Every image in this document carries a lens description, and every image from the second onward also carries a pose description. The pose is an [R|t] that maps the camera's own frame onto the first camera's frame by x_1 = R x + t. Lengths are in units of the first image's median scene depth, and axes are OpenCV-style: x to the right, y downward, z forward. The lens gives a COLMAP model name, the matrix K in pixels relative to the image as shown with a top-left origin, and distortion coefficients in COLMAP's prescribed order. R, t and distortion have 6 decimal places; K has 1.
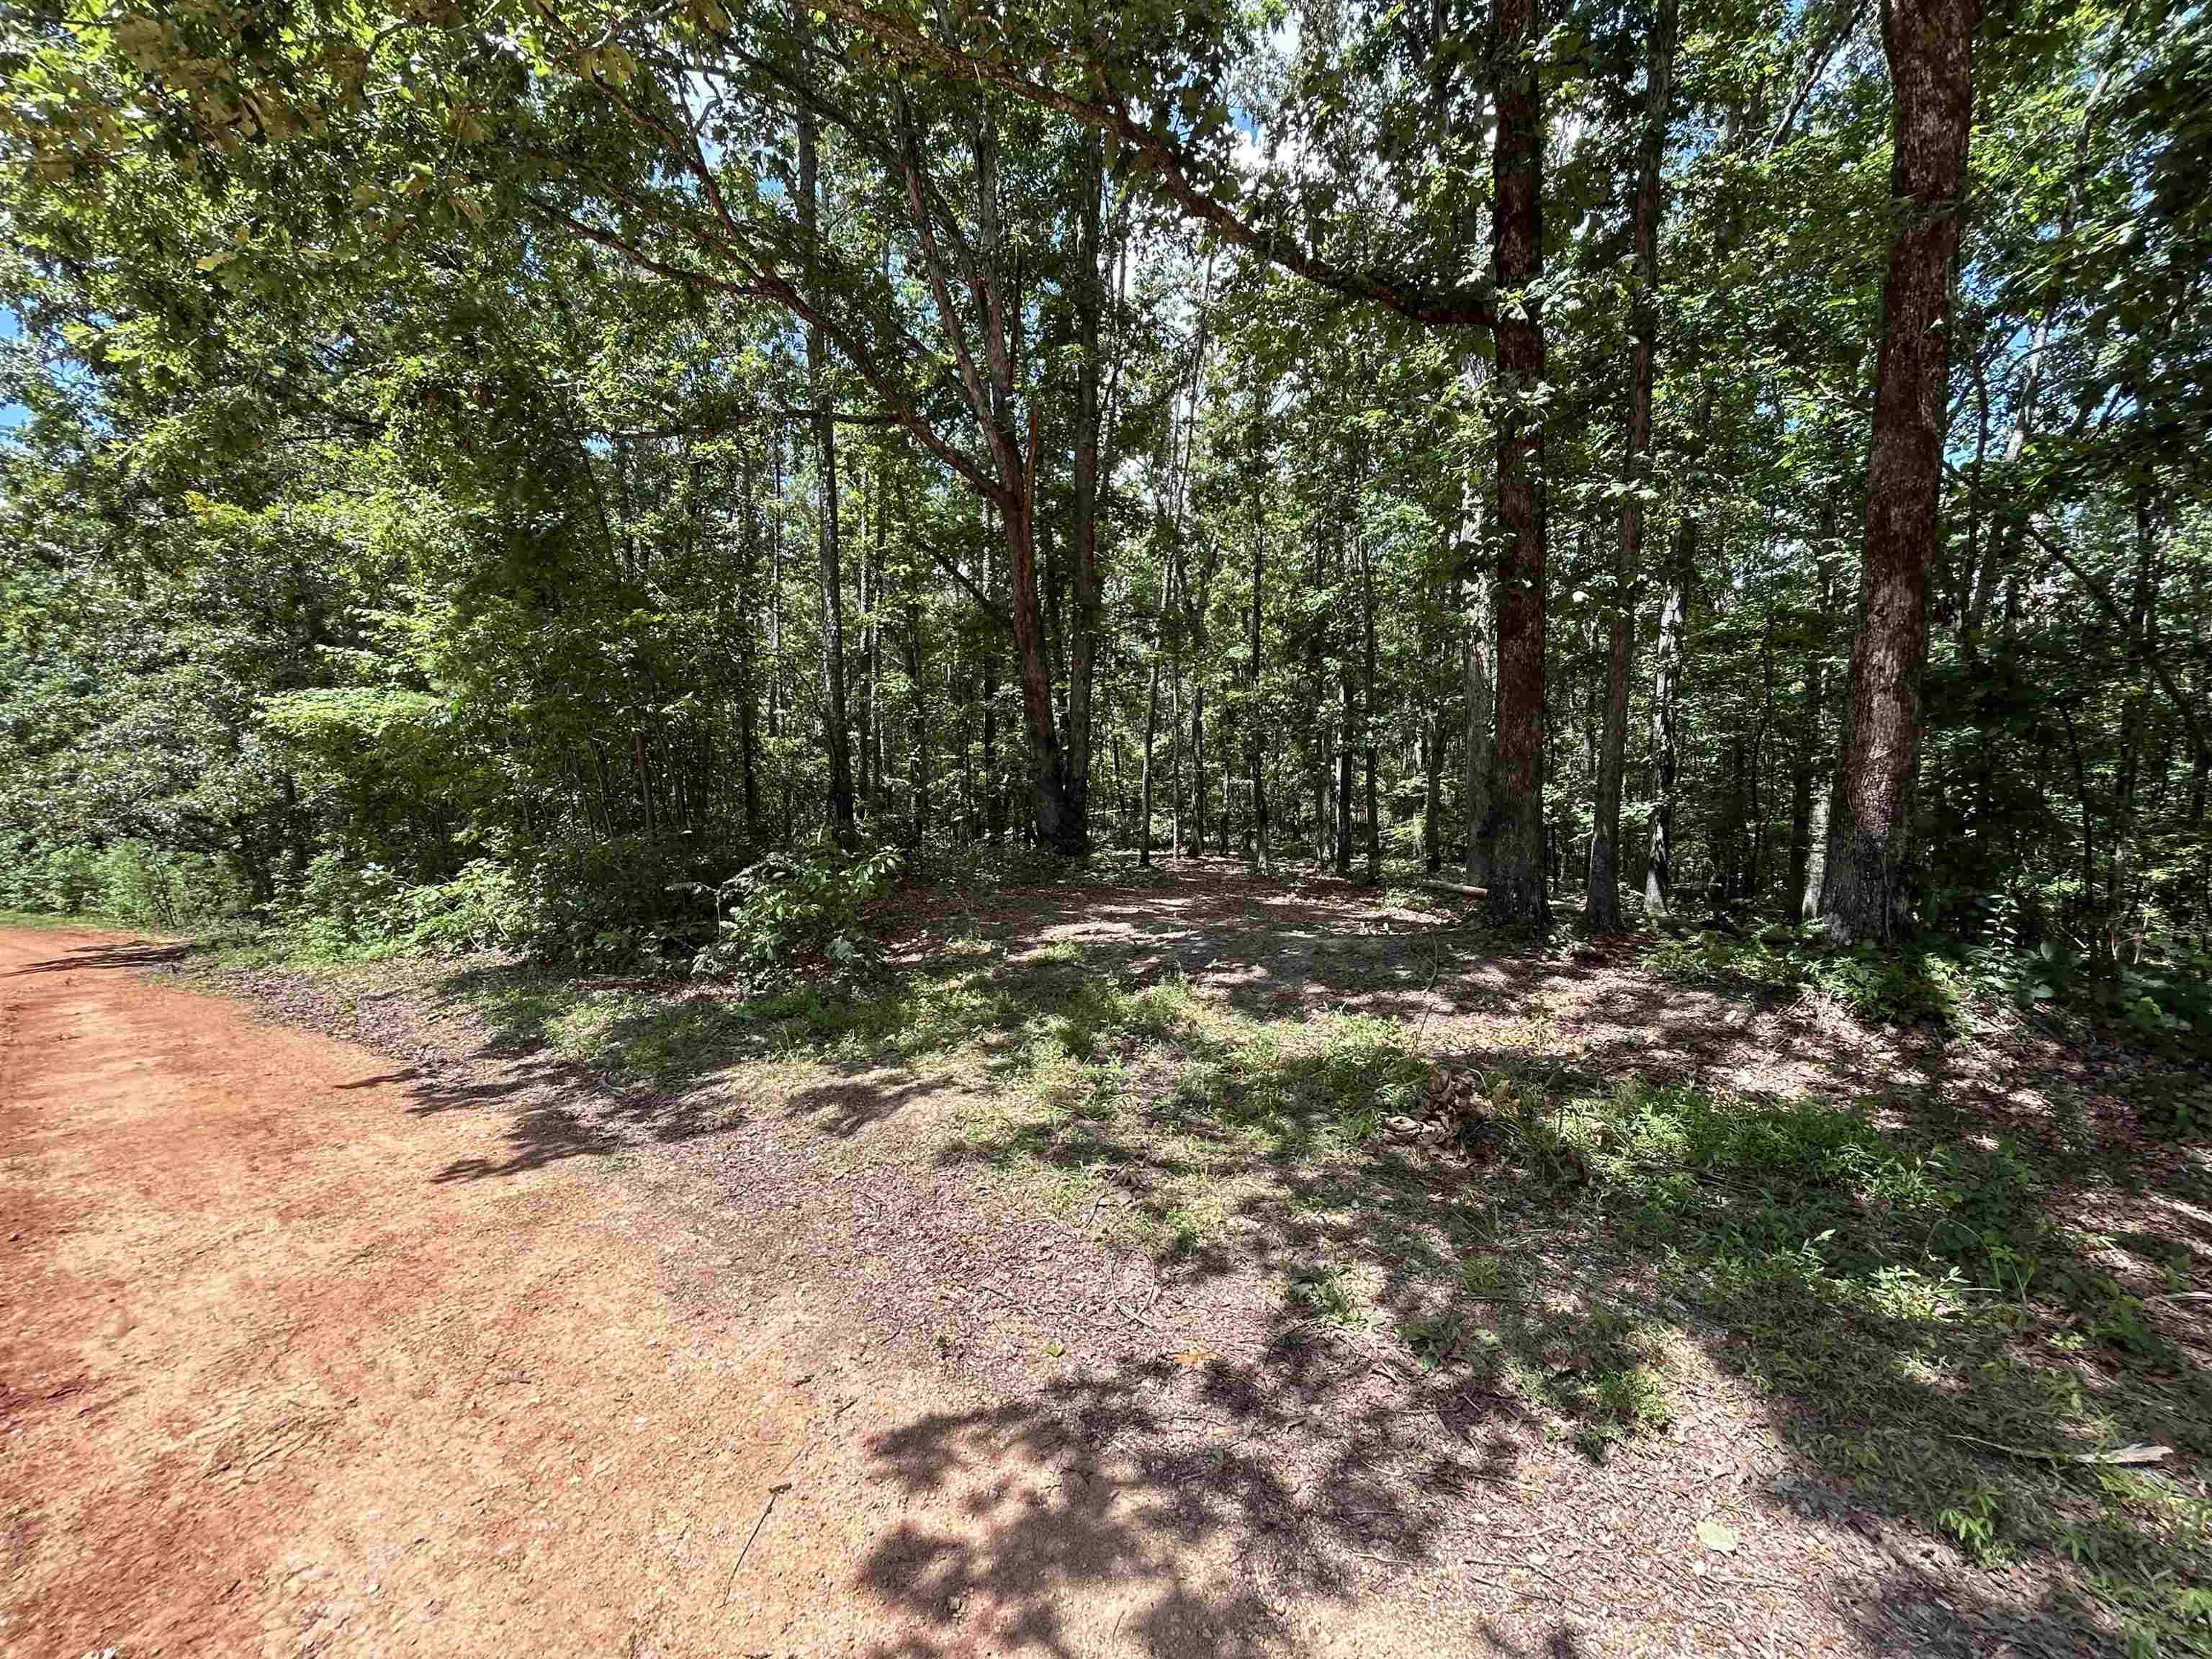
lens RADIAL K [[915.0, 0, 1101.1], [0, 915.0, 823.8], [0, 0, 1]] dist [-0.000695, 0.000425]
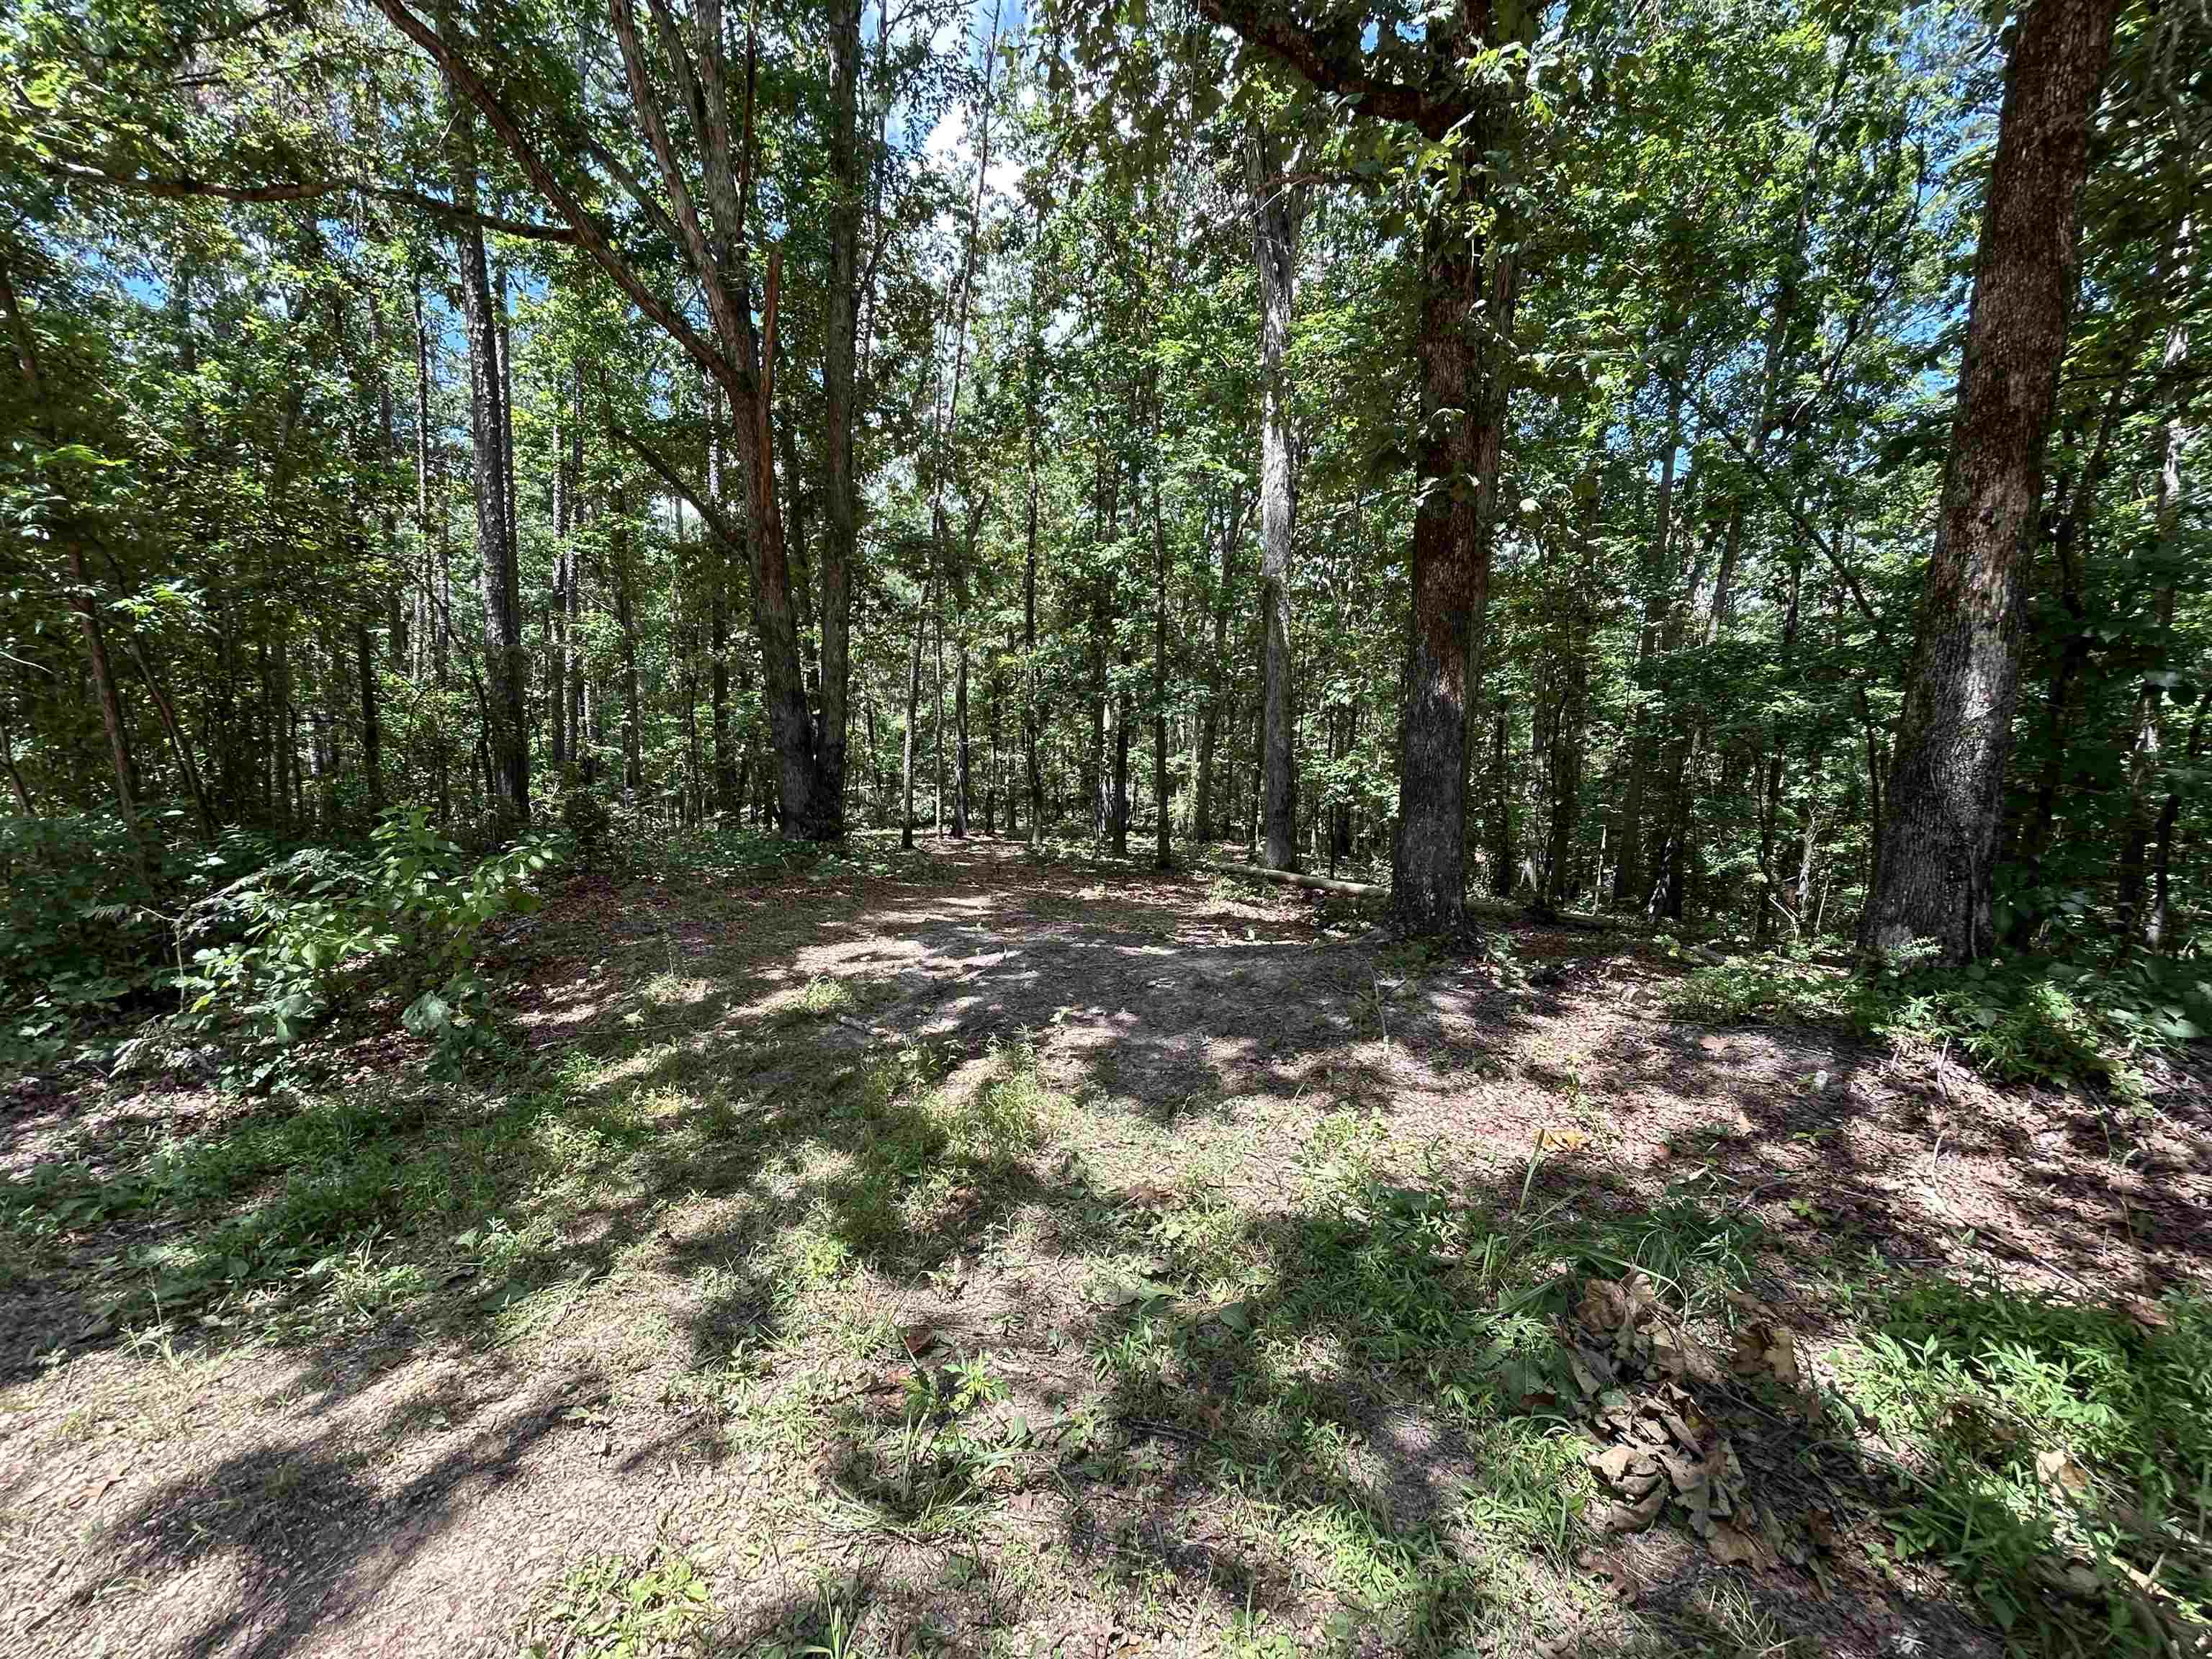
lens RADIAL K [[915.0, 0, 1101.1], [0, 915.0, 823.8], [0, 0, 1]] dist [-0.000695, 0.000425]
pose [[0.964476, -0.003437, 0.264150, -0.018752], [-0.003263, 0.999684, 0.024918, -0.001009], [-0.264152, -0.024895, 0.964160, 0.266504]]
